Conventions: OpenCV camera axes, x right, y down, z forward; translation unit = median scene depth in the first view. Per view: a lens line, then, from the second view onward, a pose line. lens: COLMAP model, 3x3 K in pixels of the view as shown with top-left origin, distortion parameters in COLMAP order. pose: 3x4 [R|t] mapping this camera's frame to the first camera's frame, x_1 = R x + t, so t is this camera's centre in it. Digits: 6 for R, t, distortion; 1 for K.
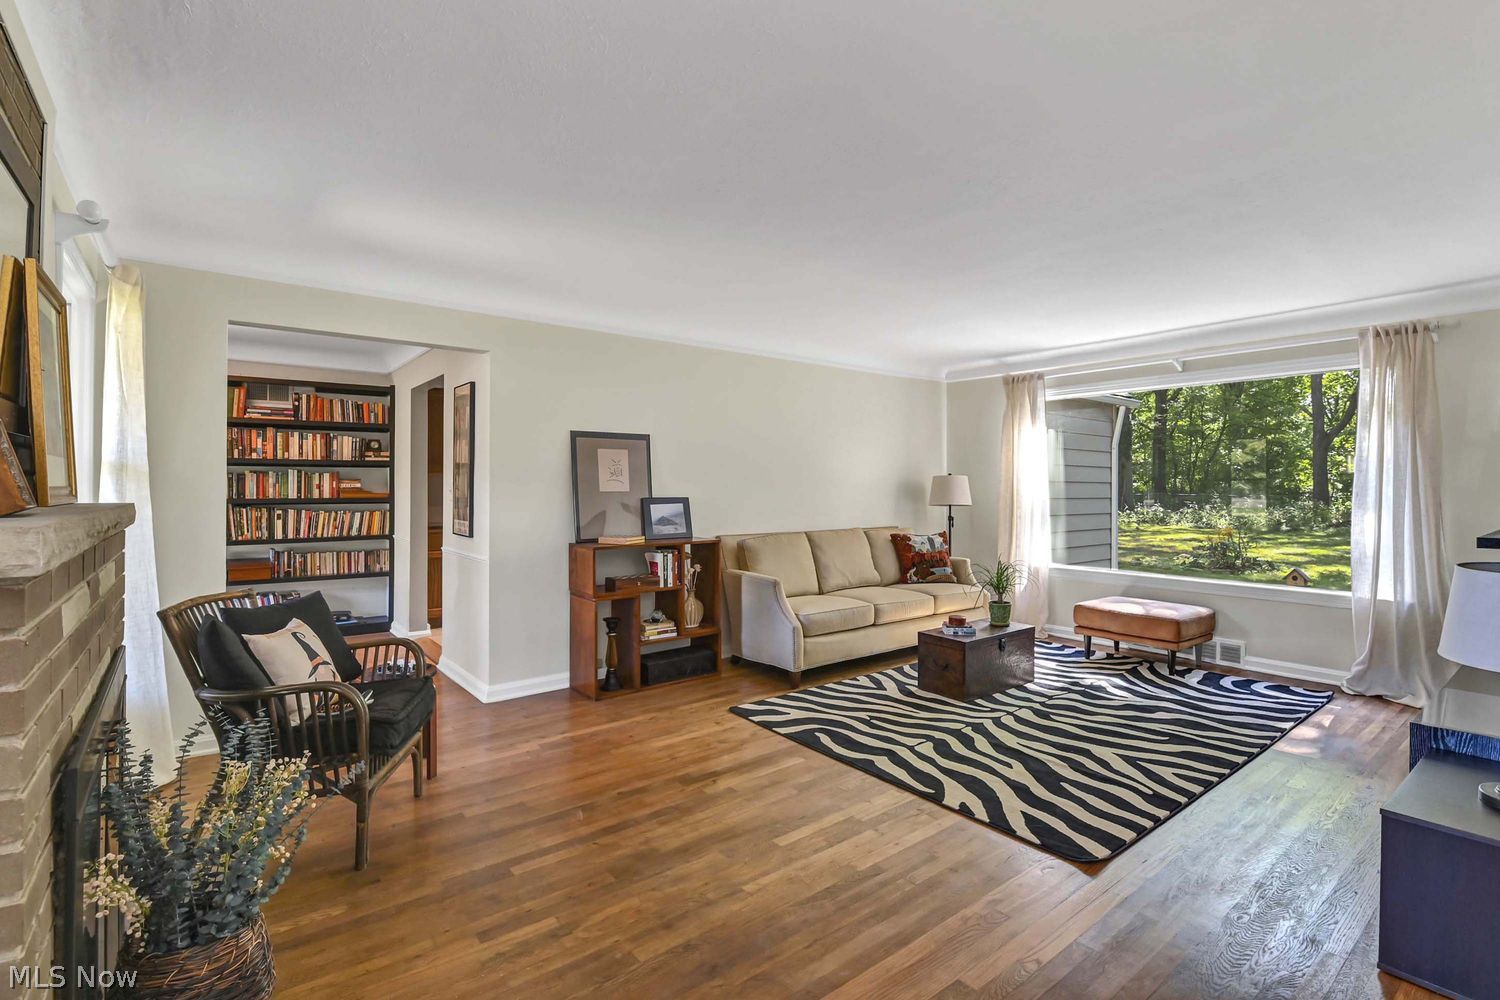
lens RADIAL K [[708.2, 0, 738.9], [0, 708.2, 497.7], [0, 0, 1]] dist [-0.000769, -0.008206]
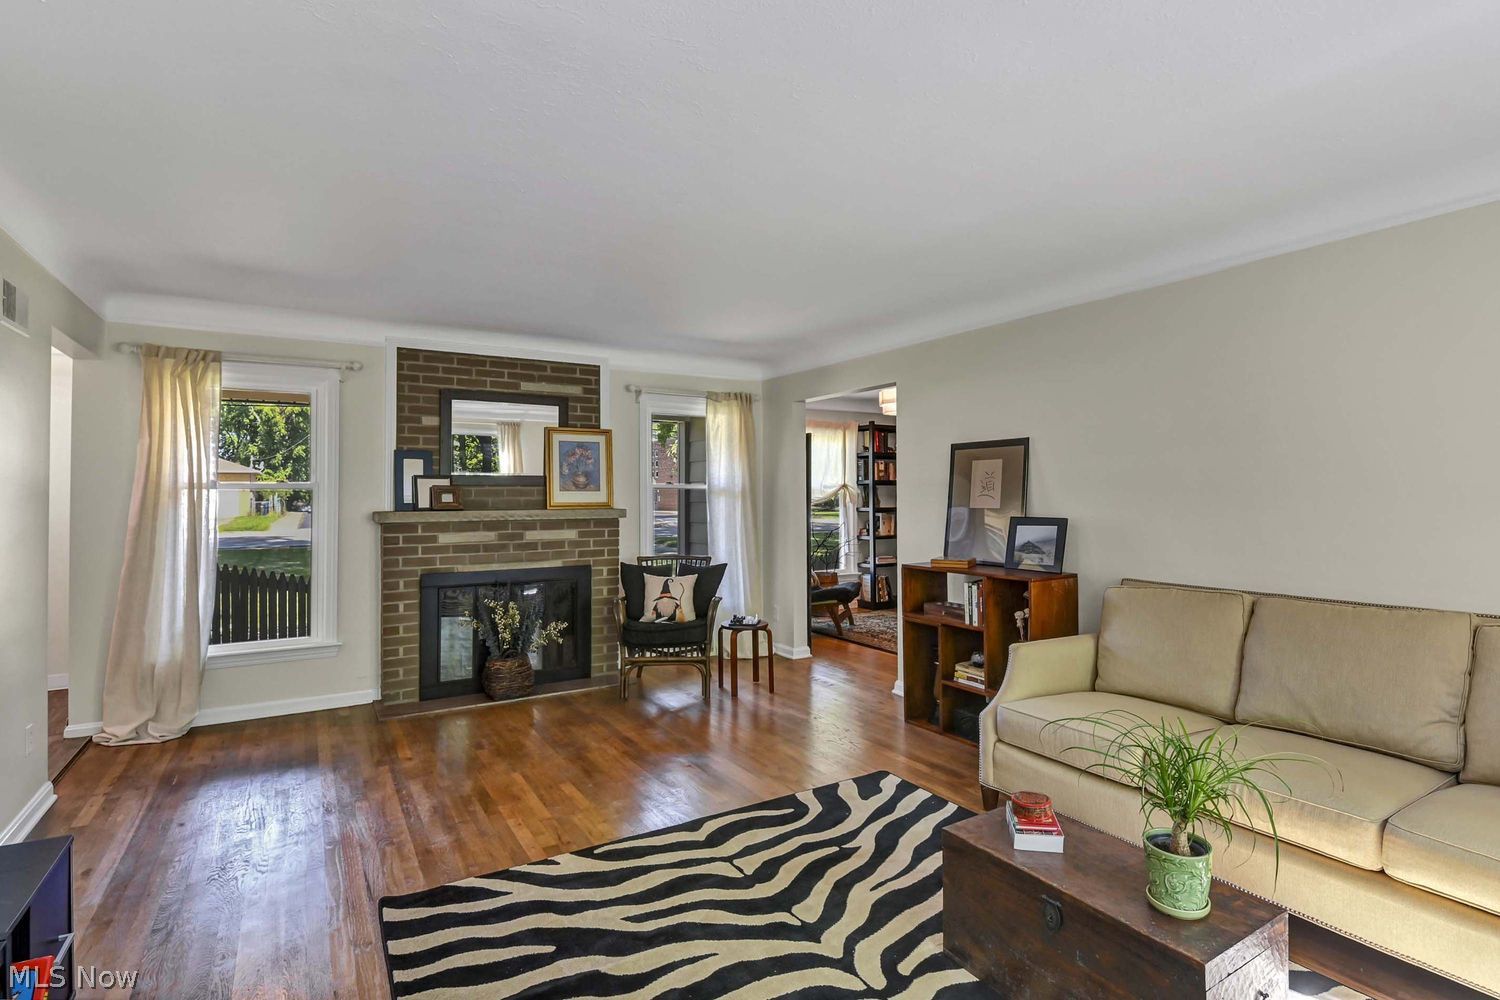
lens RADIAL K [[716.3, 0, 781.3], [0, 716.3, 482.3], [0, 0, 1]] dist [0.005251, -0.007310]
pose [[-0.067392, -0.022745, -0.997467, 0.809126], [-0.016313, 0.999632, -0.021692, -0.019573], [0.997593, 0.014810, -0.067738, 0.899083]]
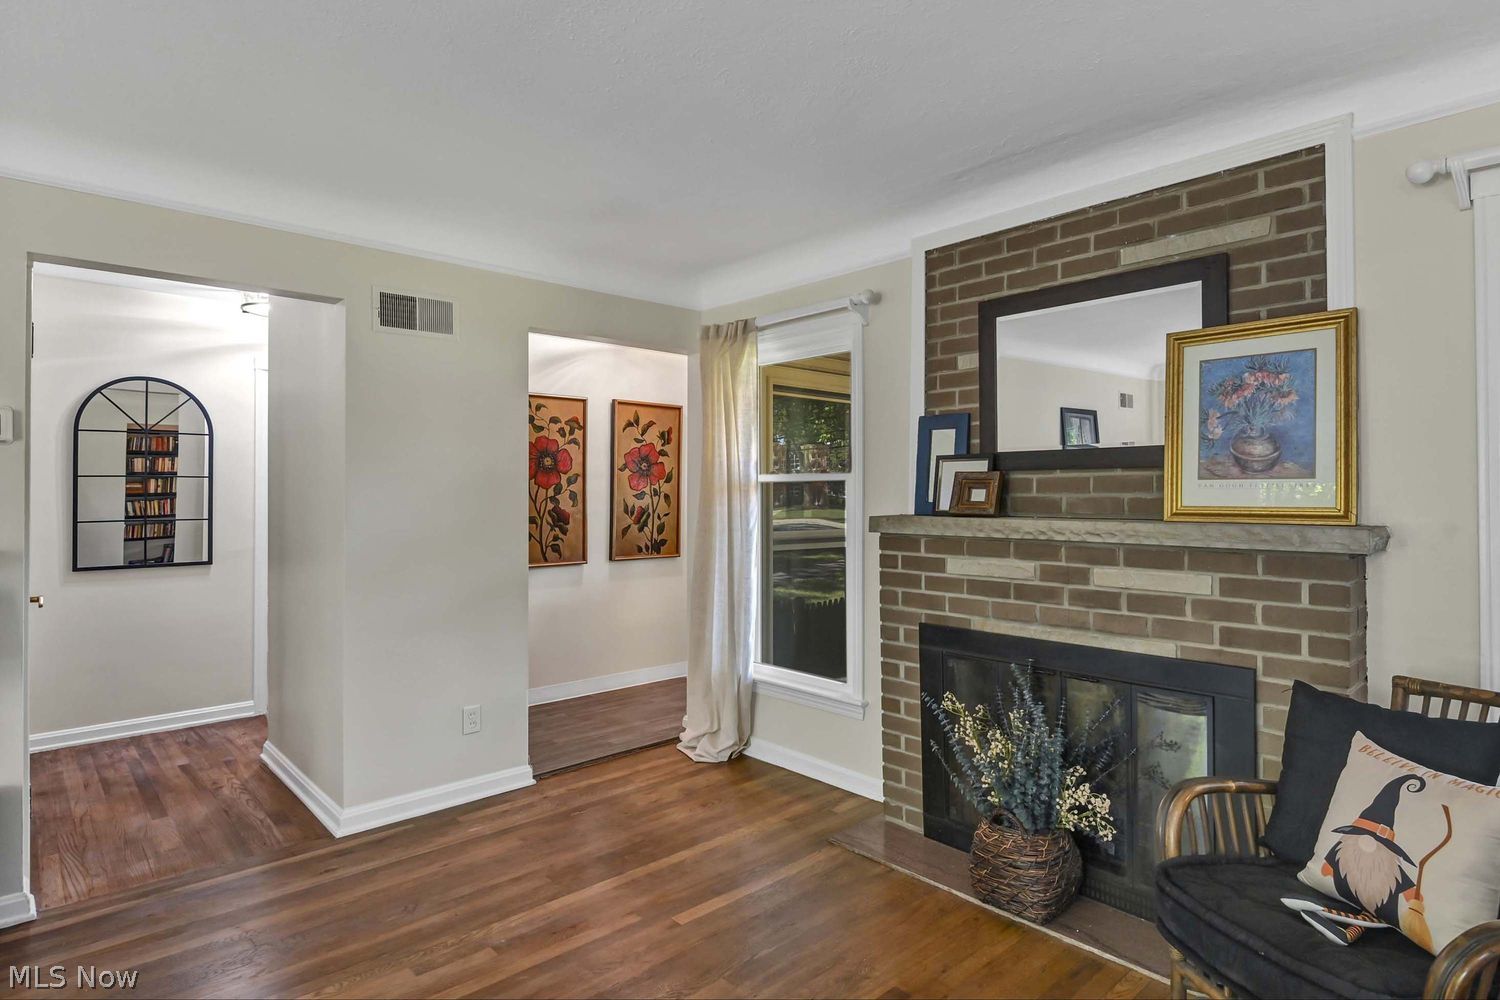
lens RADIAL K [[800.2, 0, 797.9], [0, 800.2, 484.0], [0, 0, 1]] dist [0.004116, -0.003538]
pose [[-0.992316, -0.000296, -0.123731, -0.044553], [-0.001758, 0.999930, 0.011709, -0.027766], [0.123719, 0.011837, -0.992247, 0.981208]]
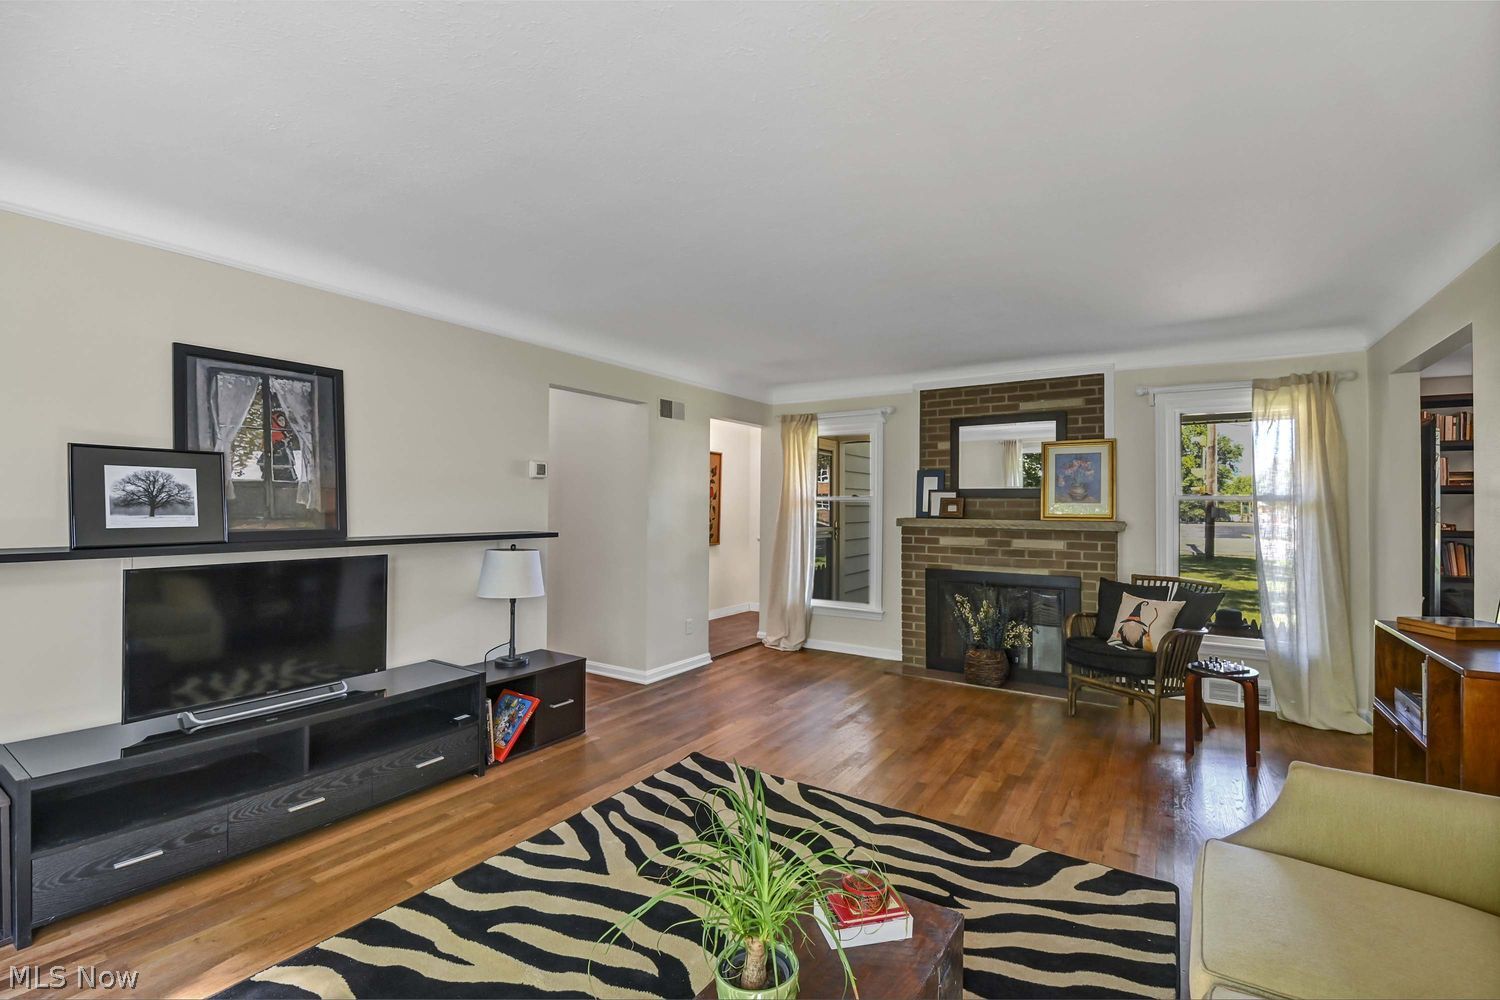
lens RADIAL K [[662.9, 0, 765.9], [0, 662.9, 494.1], [0, 0, 1]] dist [-0.003265, -0.006360]
pose [[-0.932889, -0.015360, -0.359835, 0.502722], [-0.017192, 0.999850, 0.001891, -0.033978], [0.359752, 0.007950, -0.933014, 1.355049]]
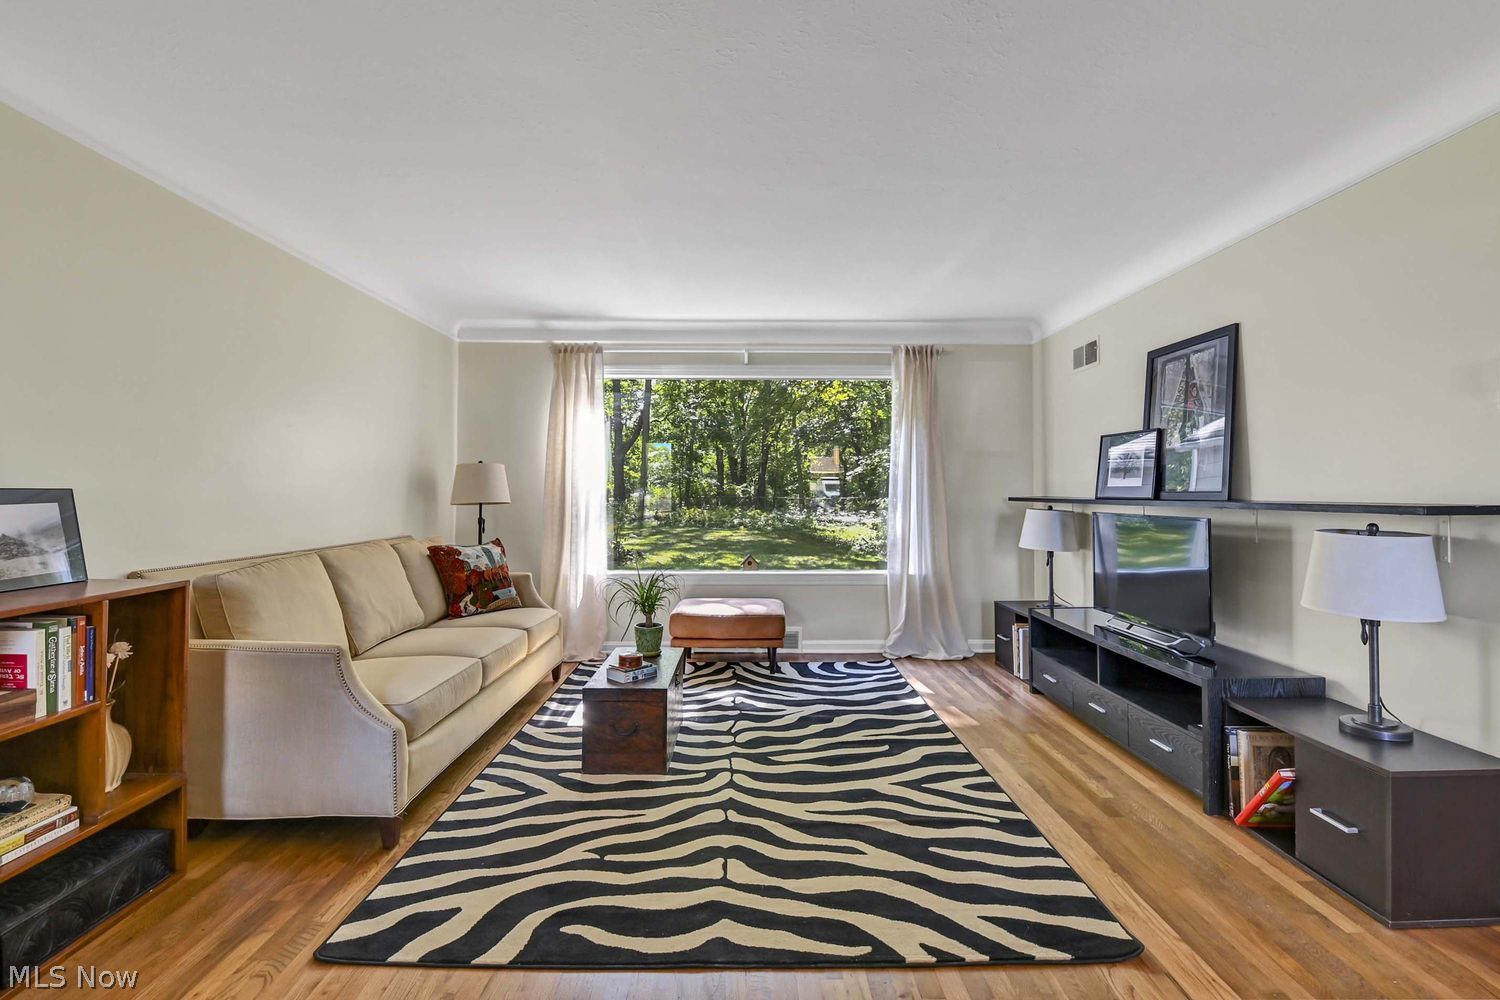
lens RADIAL K [[708.2, 0, 752.2], [0, 708.2, 481.3], [0, 0, 1]] dist [-0.000769, -0.008206]
pose [[0.590966, 0.011385, 0.806616, -0.203180], [0.014105, 0.999602, -0.024443, 0.013566], [-0.806573, 0.025822, 0.590570, 0.493185]]
